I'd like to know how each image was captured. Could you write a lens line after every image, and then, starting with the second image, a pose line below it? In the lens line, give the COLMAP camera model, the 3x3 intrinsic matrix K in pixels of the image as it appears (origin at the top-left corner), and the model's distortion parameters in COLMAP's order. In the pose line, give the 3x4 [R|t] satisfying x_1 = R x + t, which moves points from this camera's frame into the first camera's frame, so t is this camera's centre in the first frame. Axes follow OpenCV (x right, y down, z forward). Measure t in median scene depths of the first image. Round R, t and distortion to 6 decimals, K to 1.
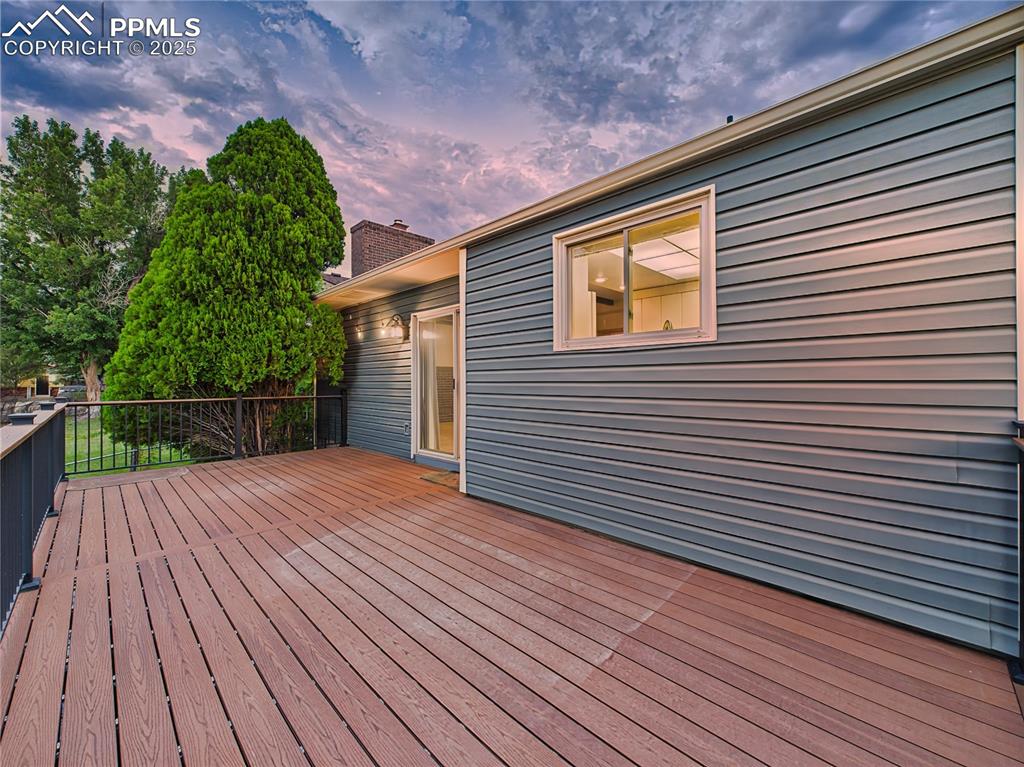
lens RADIAL K [[413.2, 0, 511.7], [0, 413.2, 379.2], [0, 0, 1]] dist [0.000538, 0.000068]
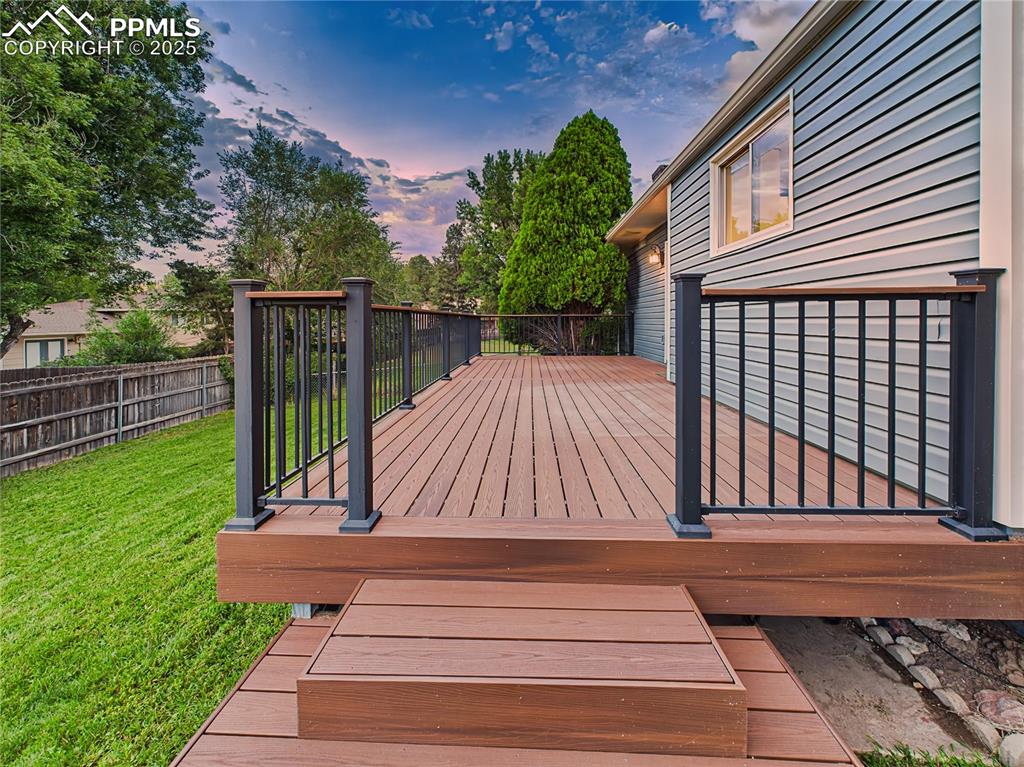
lens RADIAL K [[407.2, 0, 511.2], [0, 407.2, 325.3], [0, 0, 1]] dist [-0.000190, -0.000120]
pose [[0.671791, 0.012104, -0.740642, 0.316928], [0.003848, 0.999796, 0.019829, 0.054131], [0.740731, -0.016170, 0.671607, -0.118528]]
